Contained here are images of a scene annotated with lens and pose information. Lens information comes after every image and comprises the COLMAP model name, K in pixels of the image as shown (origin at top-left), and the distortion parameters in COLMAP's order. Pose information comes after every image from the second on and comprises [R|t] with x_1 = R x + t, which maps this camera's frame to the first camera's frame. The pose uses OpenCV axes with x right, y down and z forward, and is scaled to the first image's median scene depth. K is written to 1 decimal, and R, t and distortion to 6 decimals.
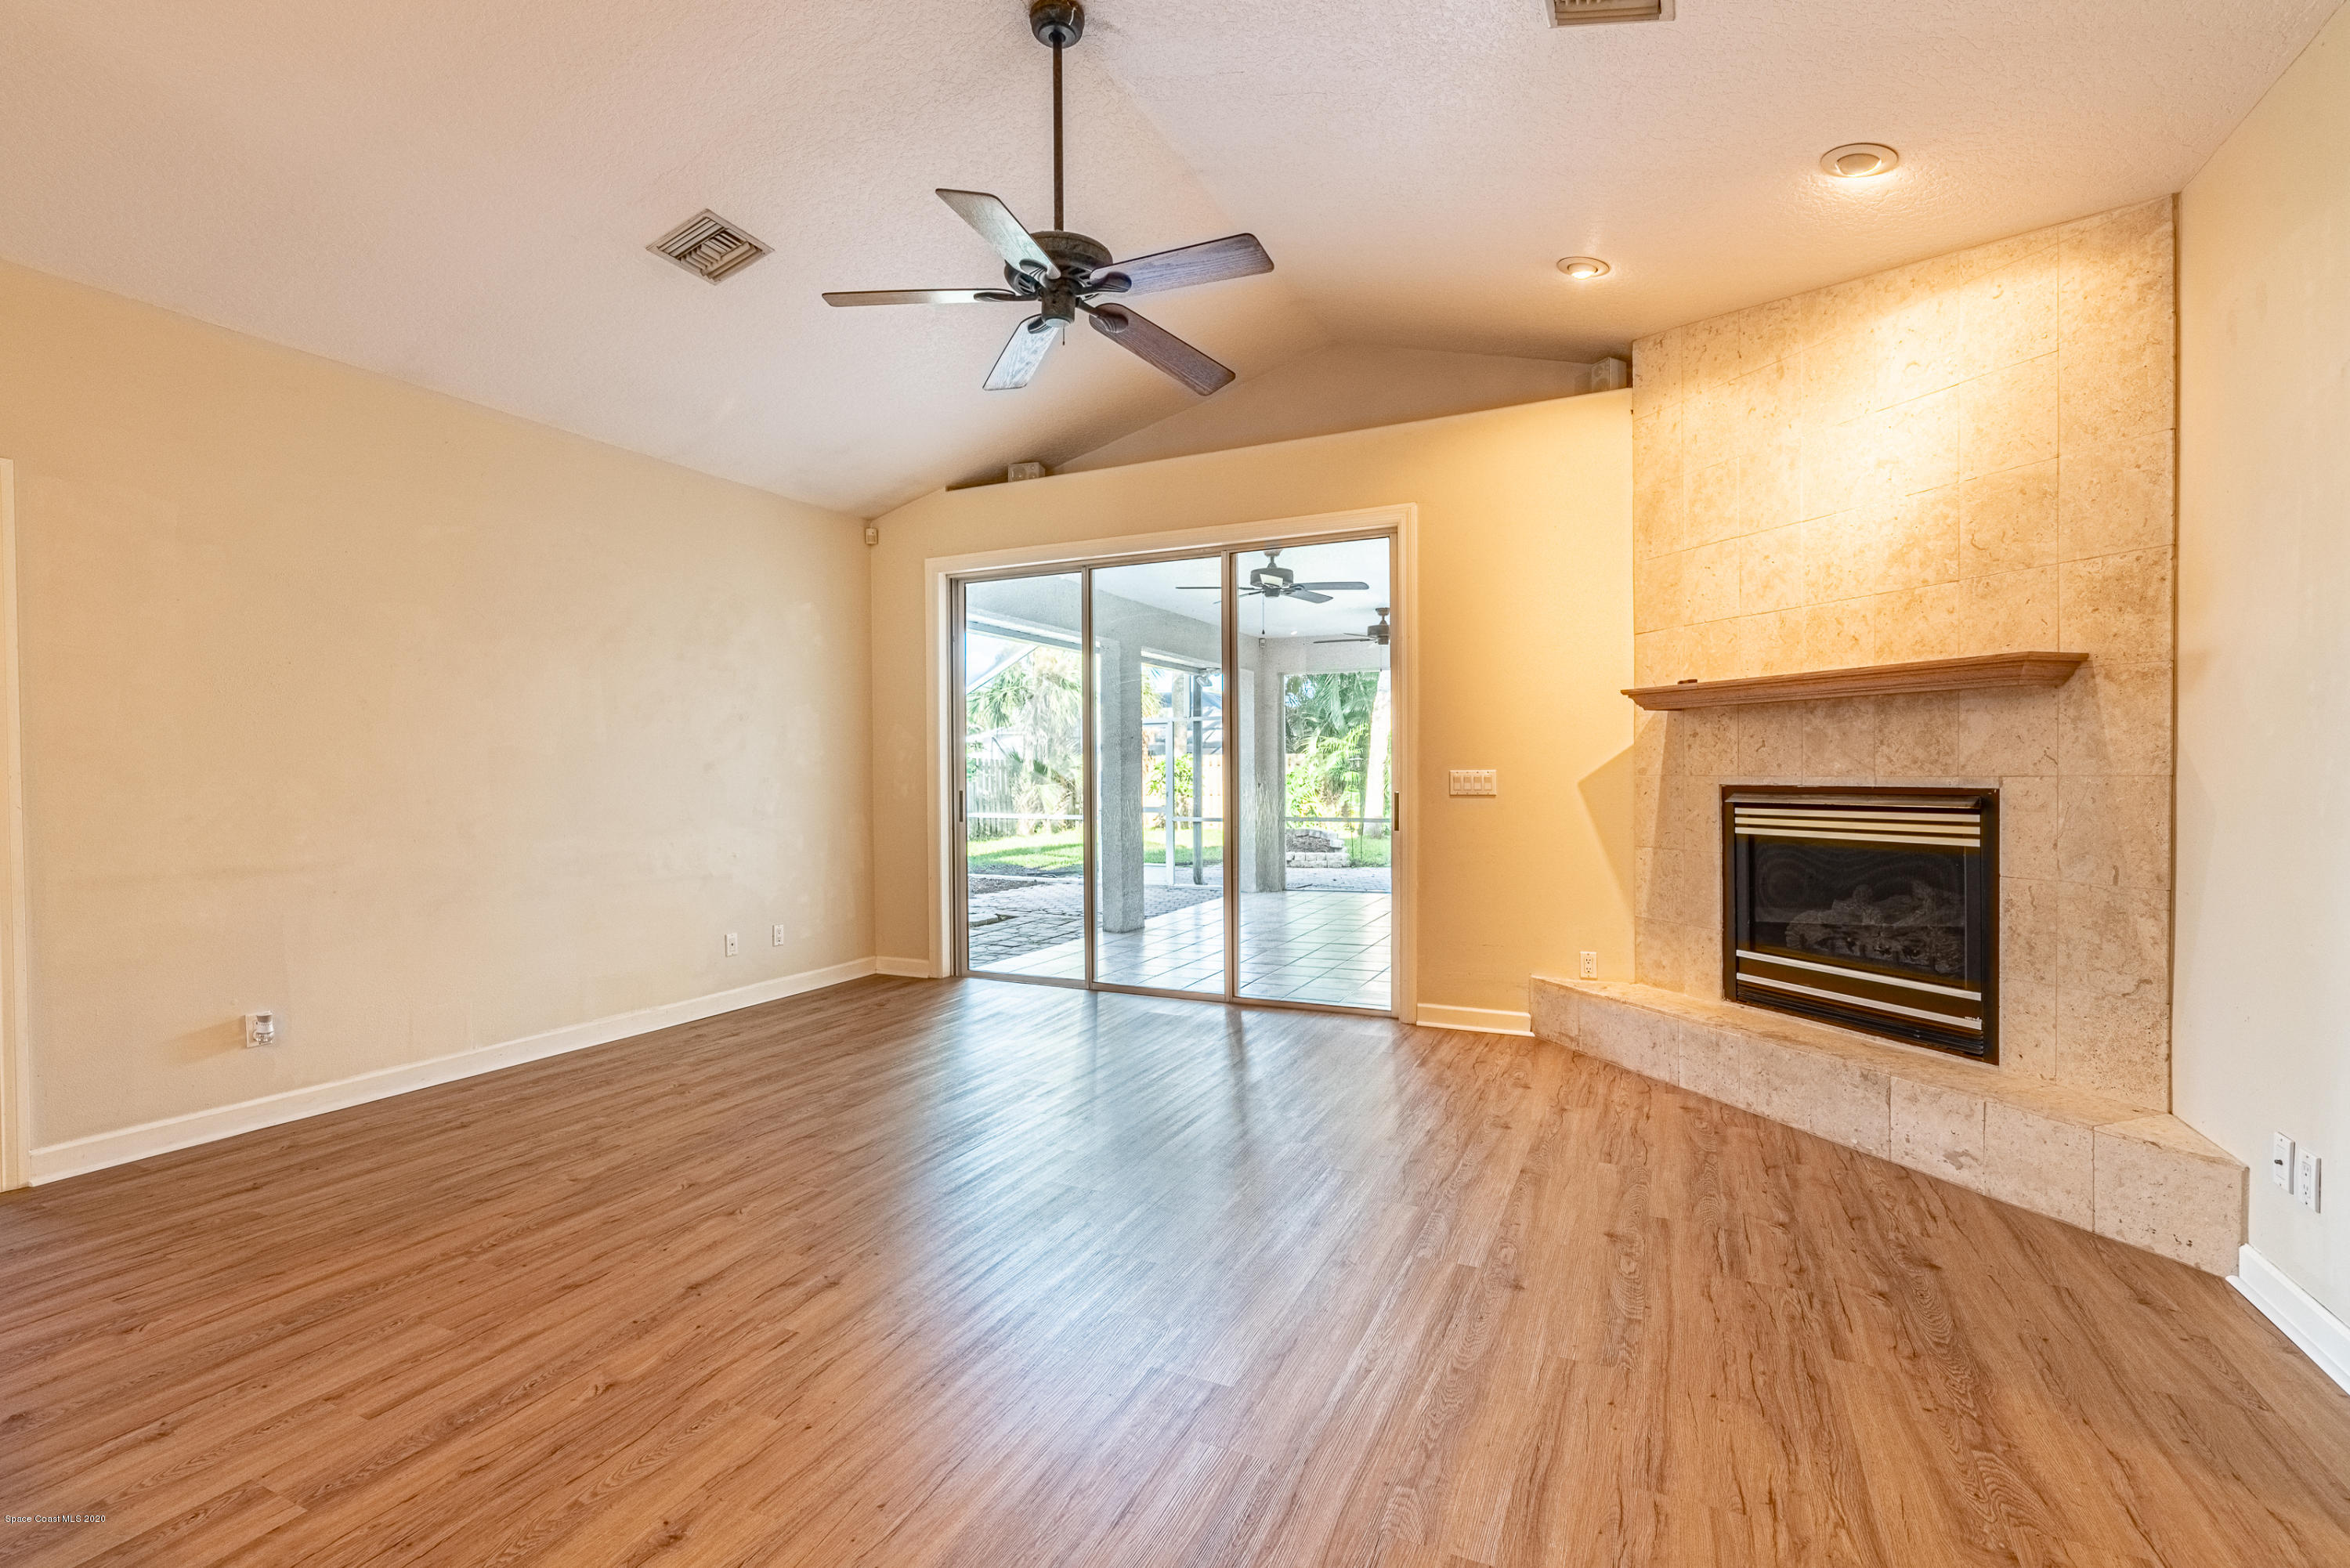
lens RADIAL K [[1061.7, 0, 1175.0], [0, 1061.7, 786.8], [0, 0, 1]] dist [0.000840, -0.001906]
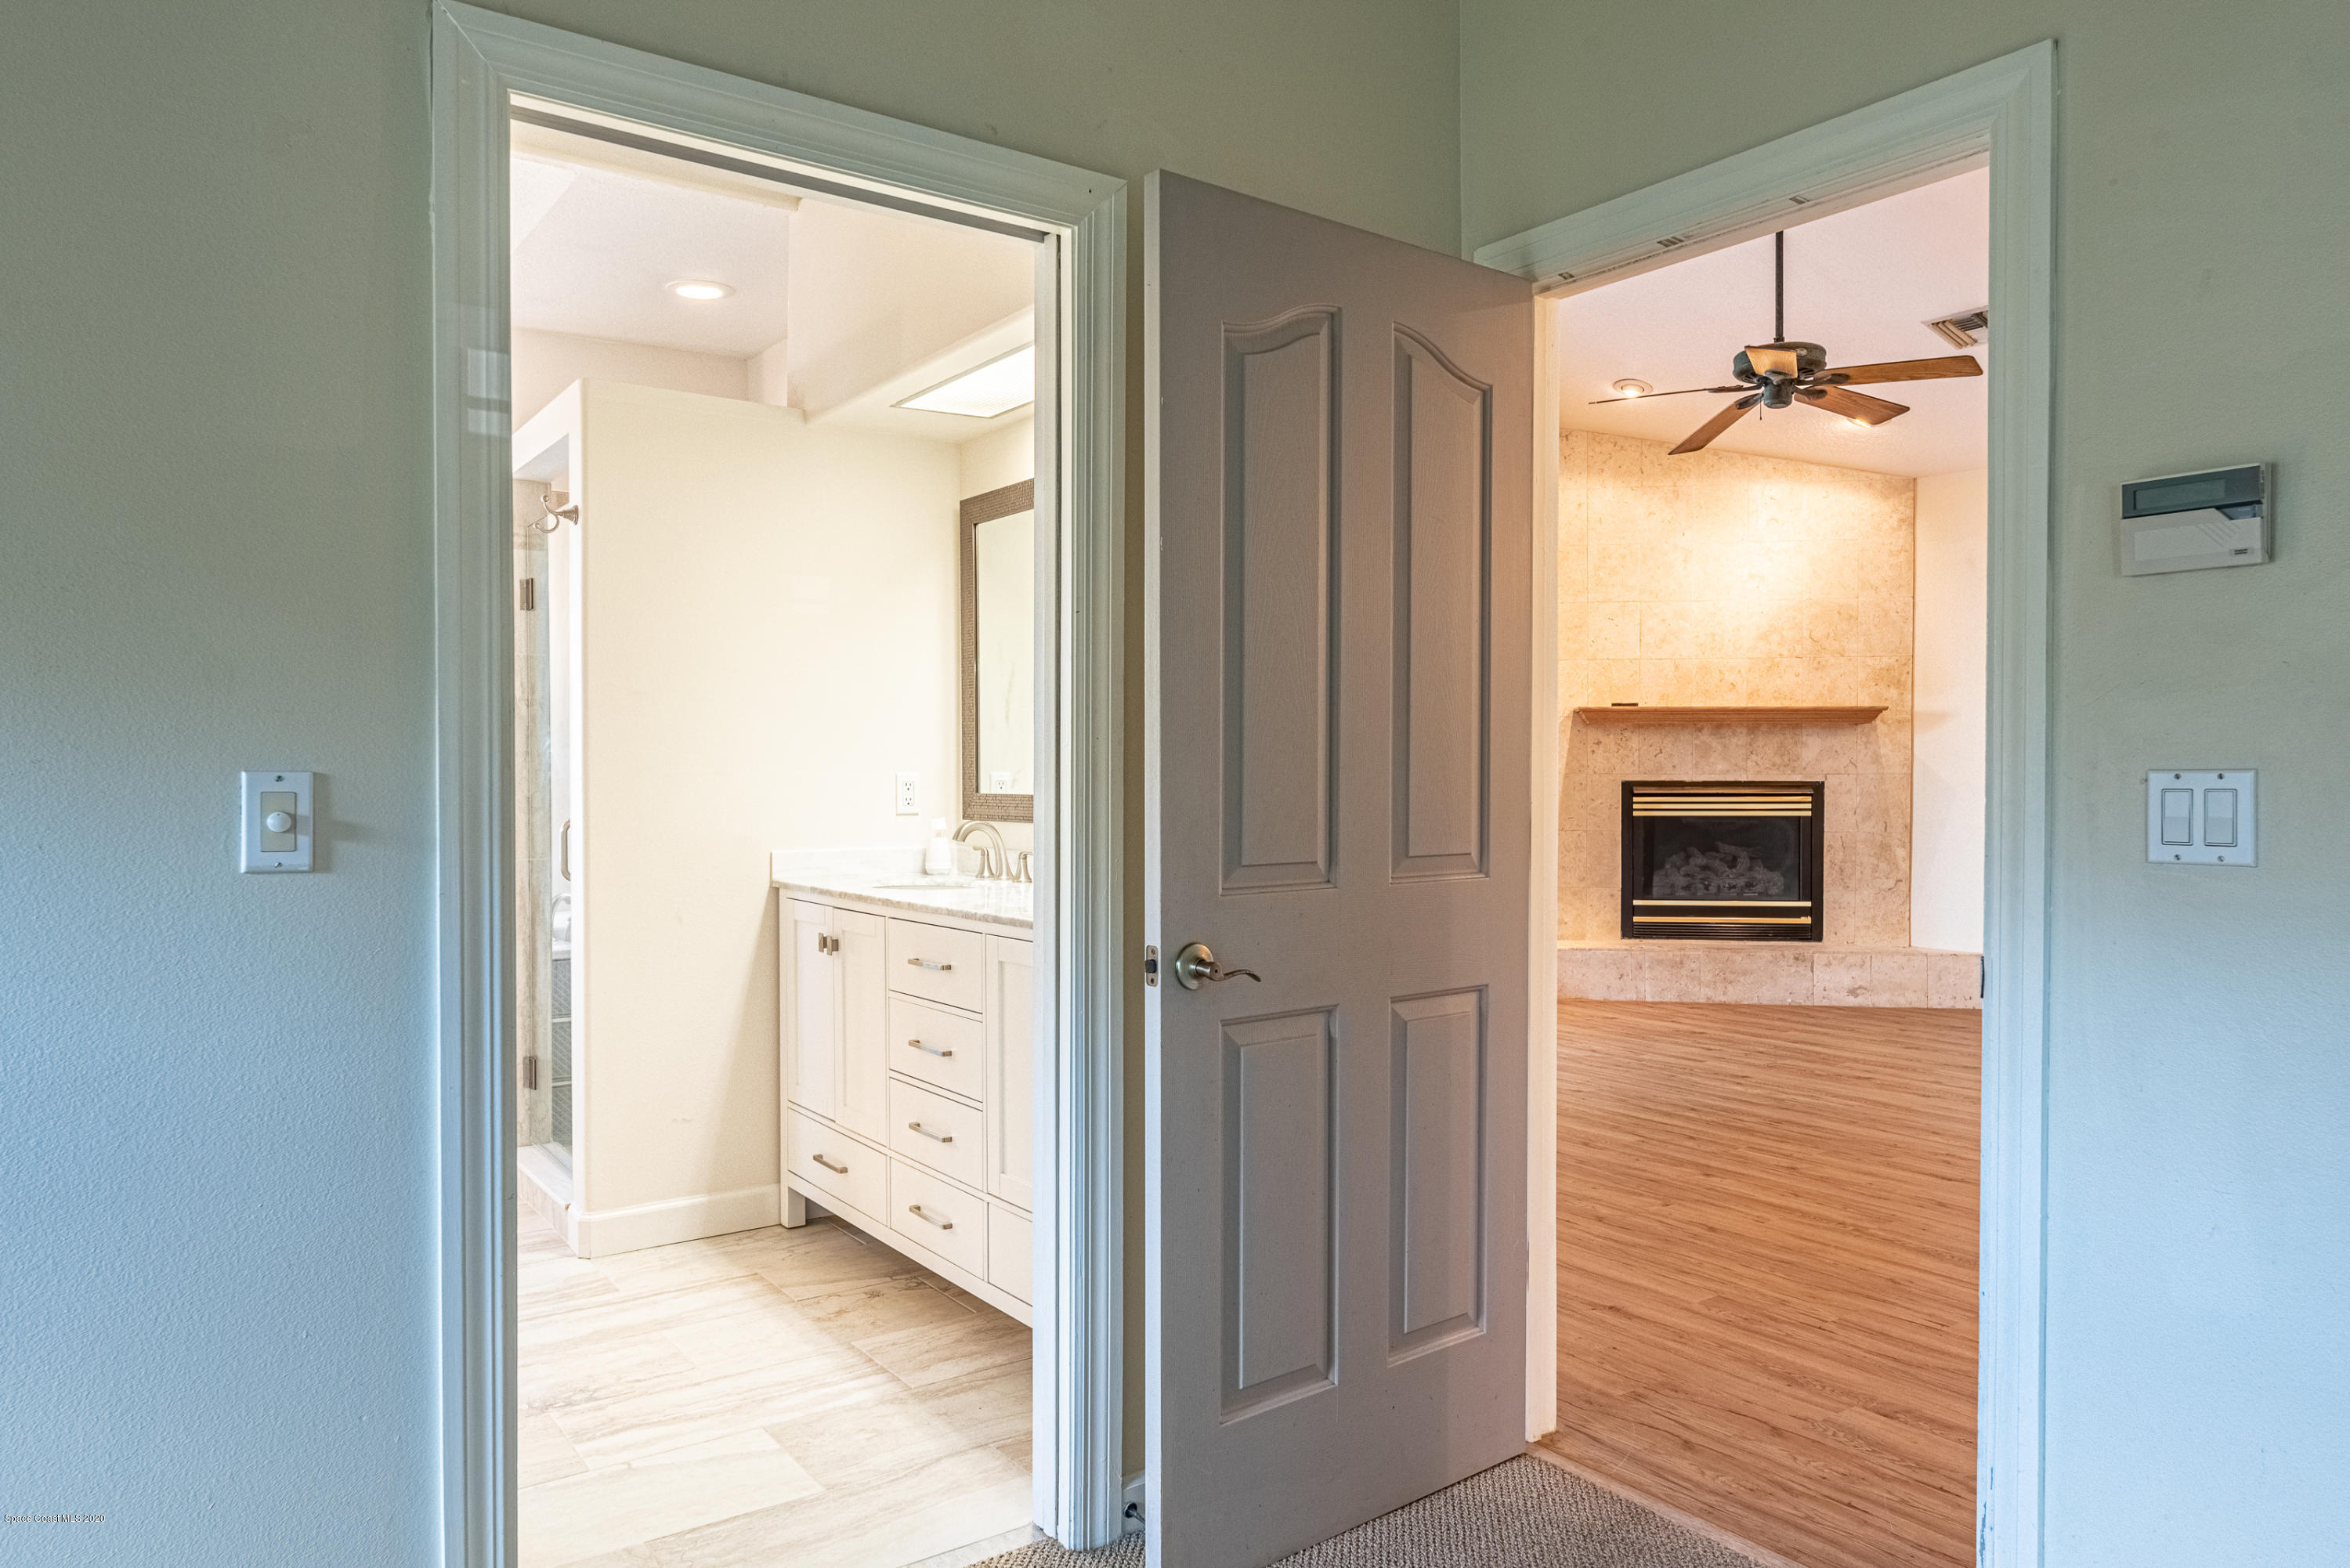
lens RADIAL K [[1522.8, 0, 1171.9], [0, 1522.8, 786.6], [0, 0, 1]] dist [-0.000136, -0.002825]
pose [[0.488631, -0.004042, 0.872481, -1.616011], [0.008805, 0.999961, -0.000299, 0.001682], [-0.872446, 0.007828, 0.488648, 0.604928]]
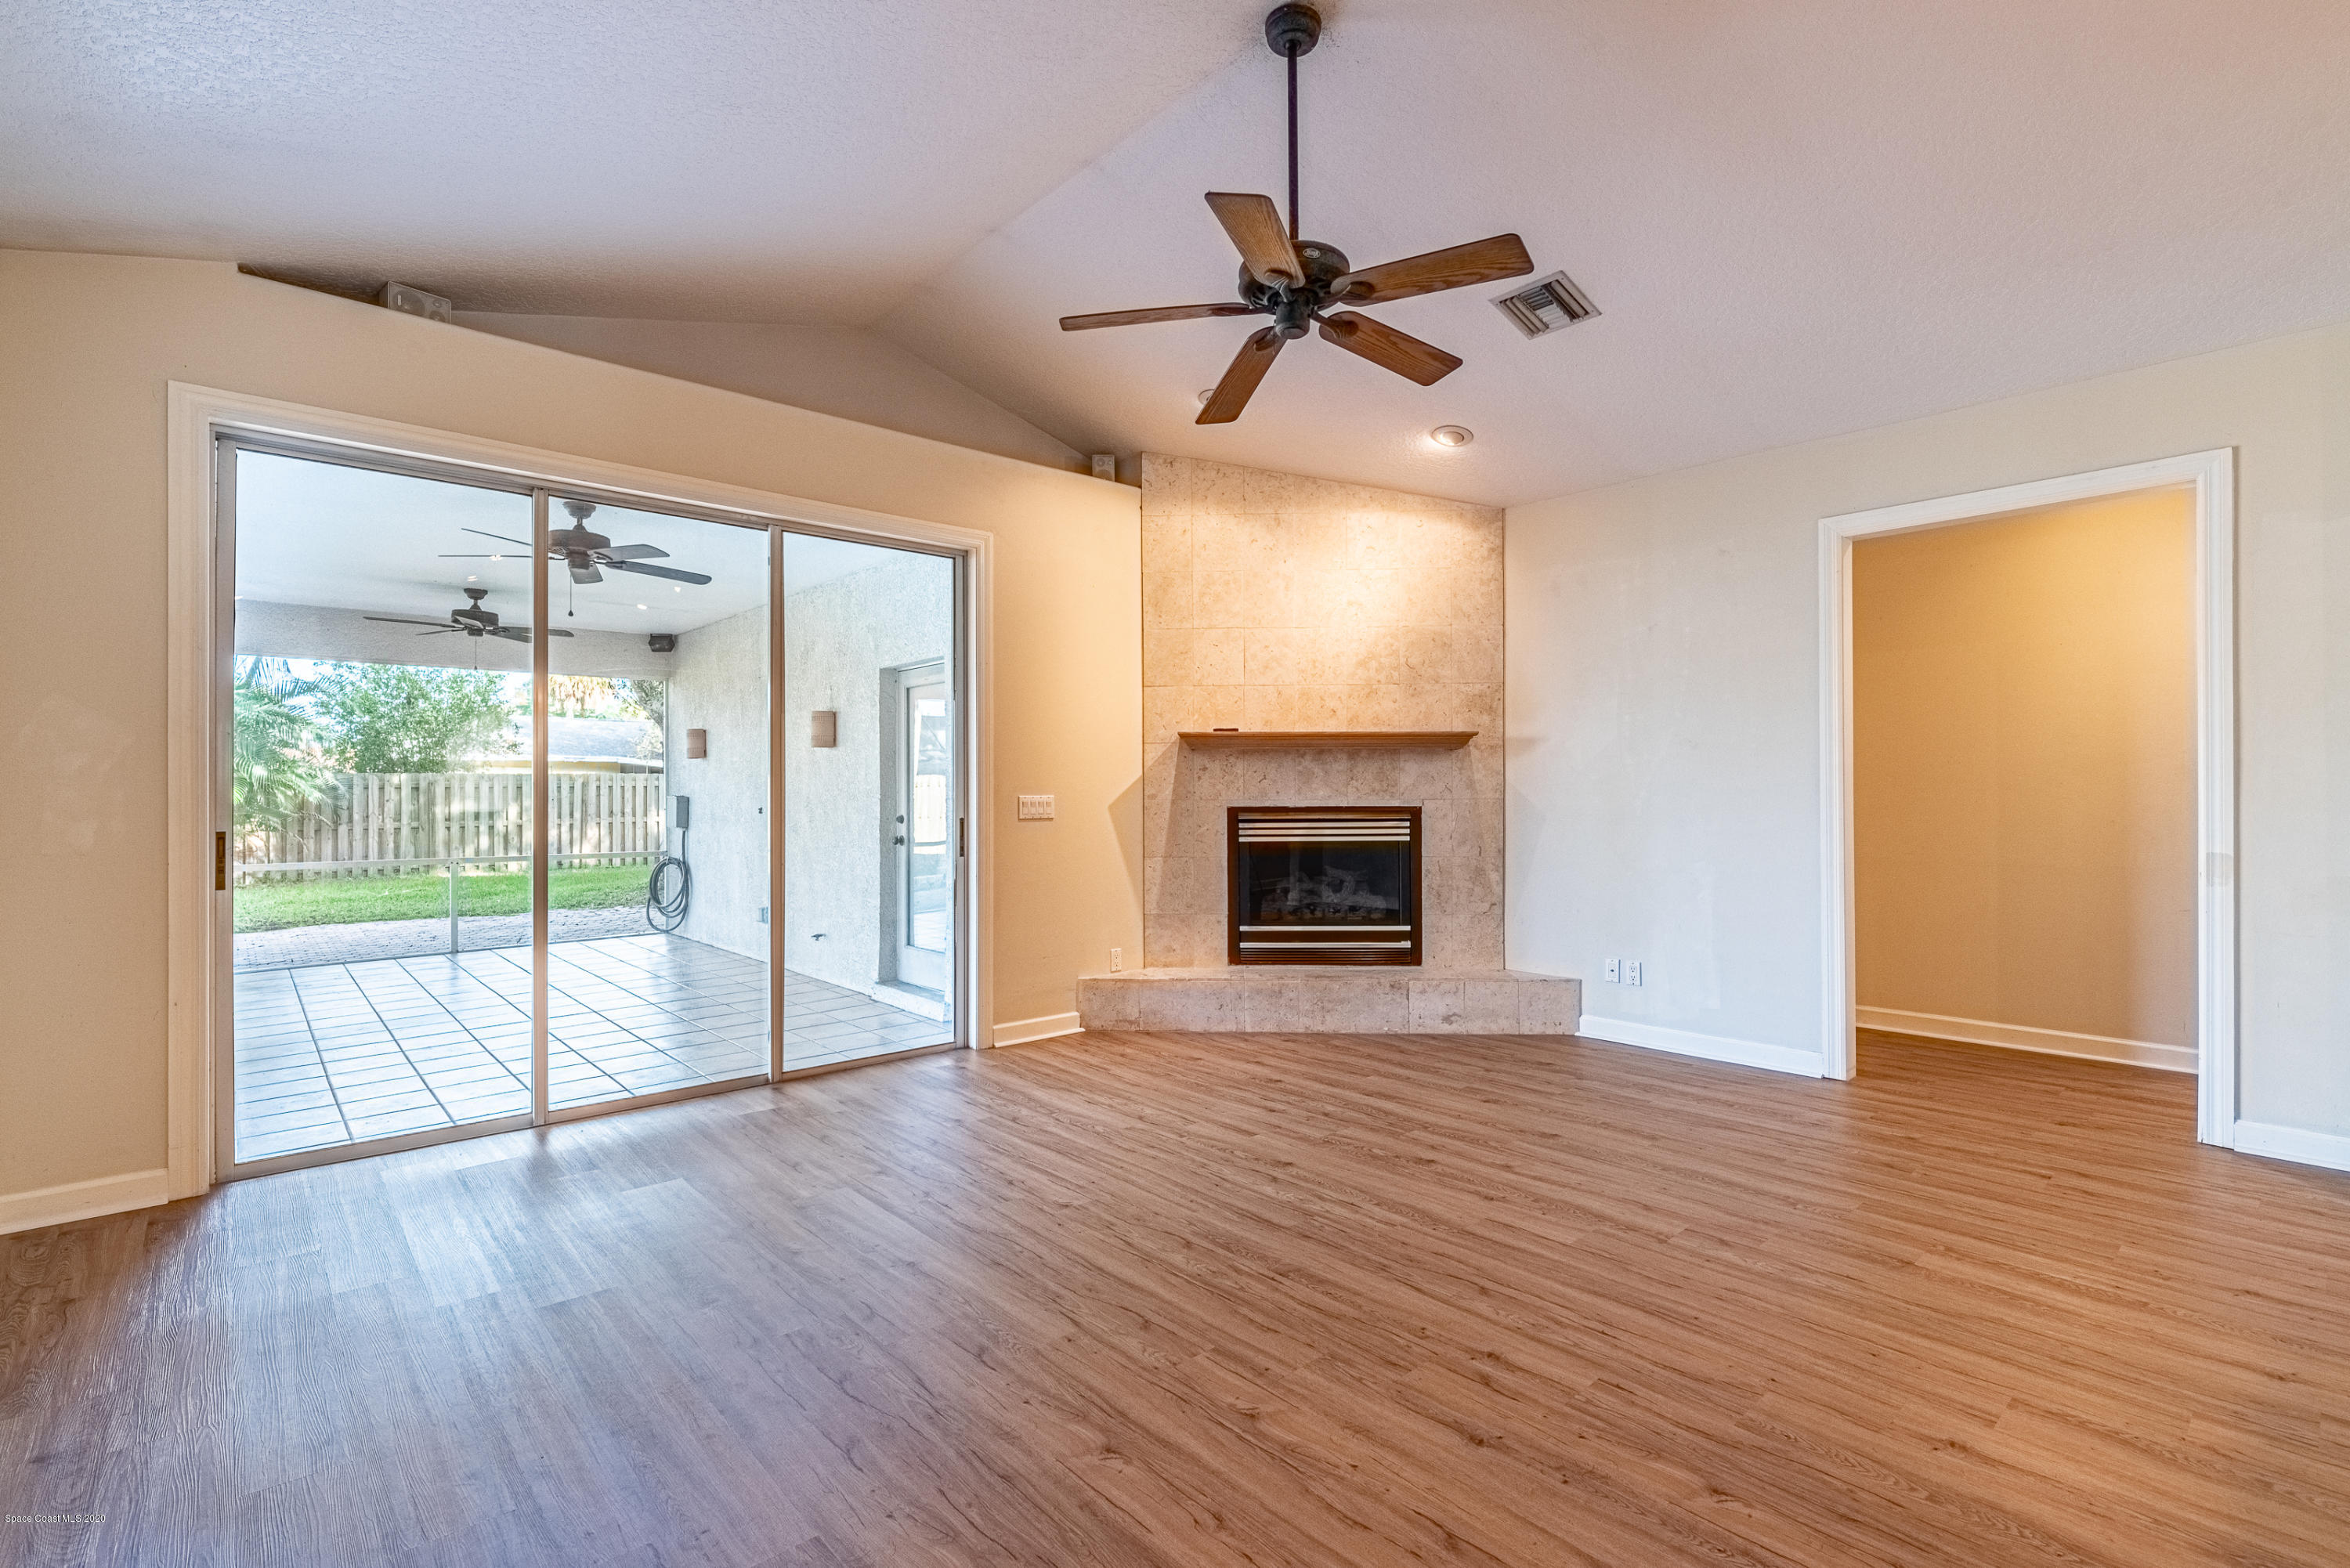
lens RADIAL K [[1061.7, 0, 1172.5], [0, 1061.7, 787.4], [0, 0, 1]] dist [0.000840, -0.001906]
pose [[0.390761, 0.010548, 0.920432, -0.841305], [0.014216, 0.999746, -0.017492, -0.003988], [-0.920382, 0.019921, 0.390512, 0.587205]]
